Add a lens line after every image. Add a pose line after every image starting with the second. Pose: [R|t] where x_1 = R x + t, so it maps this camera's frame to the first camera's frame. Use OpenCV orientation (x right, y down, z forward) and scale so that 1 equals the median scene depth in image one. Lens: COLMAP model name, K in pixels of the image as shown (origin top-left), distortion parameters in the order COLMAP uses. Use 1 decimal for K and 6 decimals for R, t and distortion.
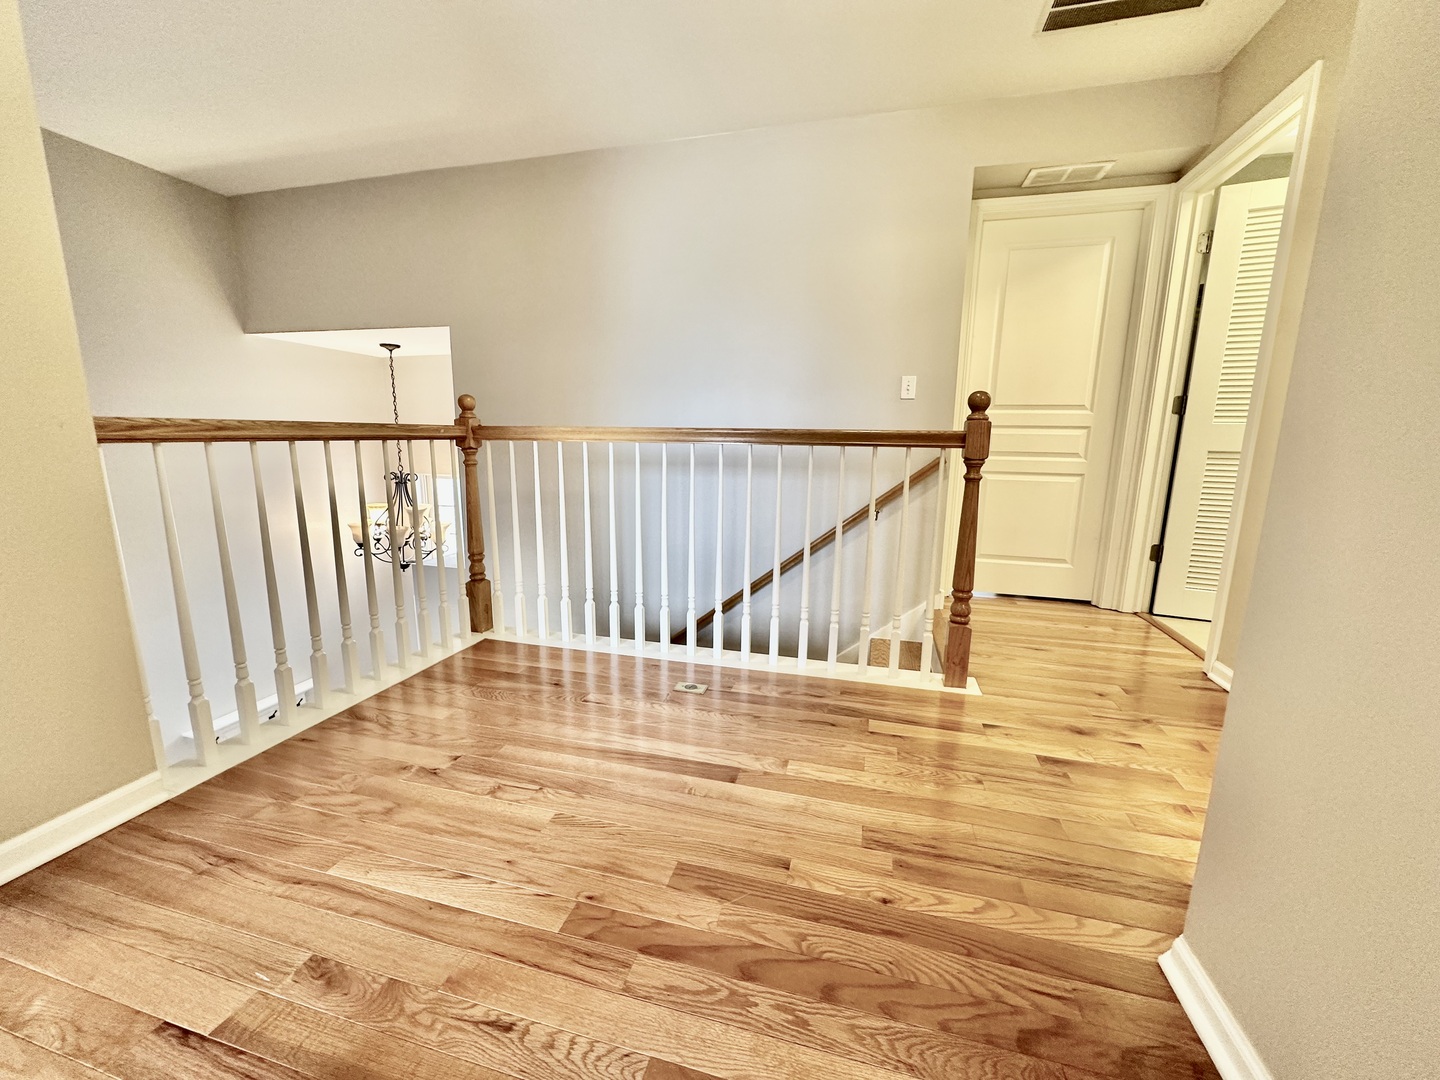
lens RADIAL K [[575.2, 0, 719.6], [0, 575.2, 541.1], [0, 0, 1]] dist [-0.001961, 0.000575]
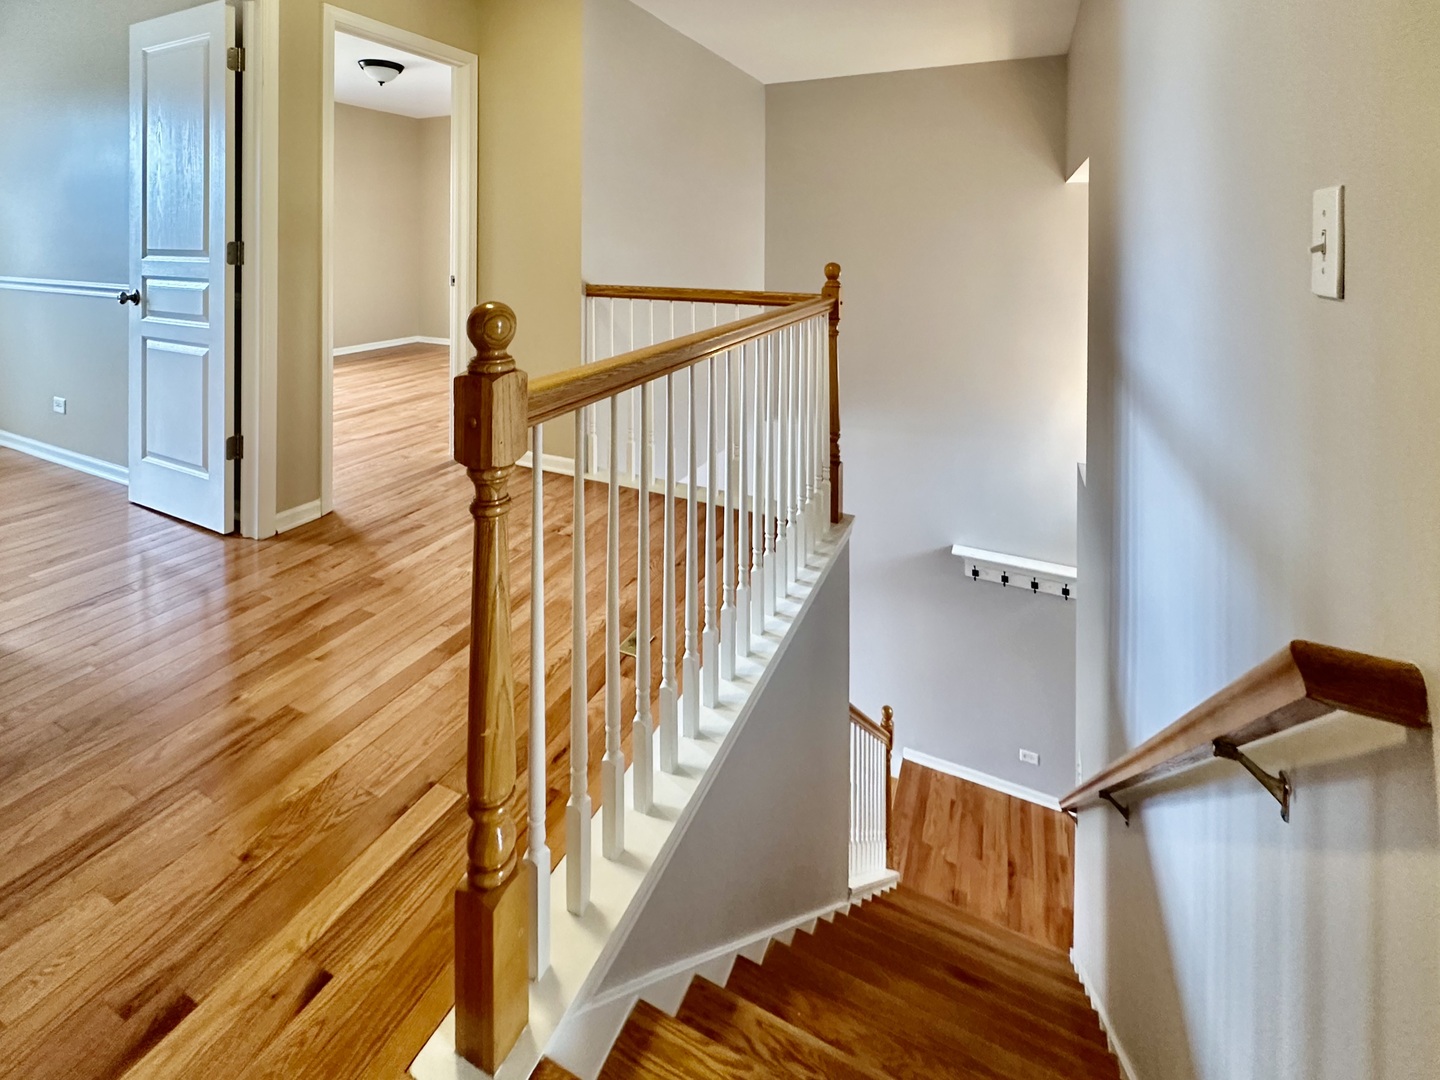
lens RADIAL K [[575.2, 0, 721.5], [0, 575.2, 536.4], [0, 0, 1]] dist [-0.001961, 0.000575]
pose [[-0.167677, 0.439807, -0.882301, 0.928343], [-0.196068, 0.862215, 0.467056, -0.466249], [0.966148, 0.251306, -0.058341, 1.729022]]
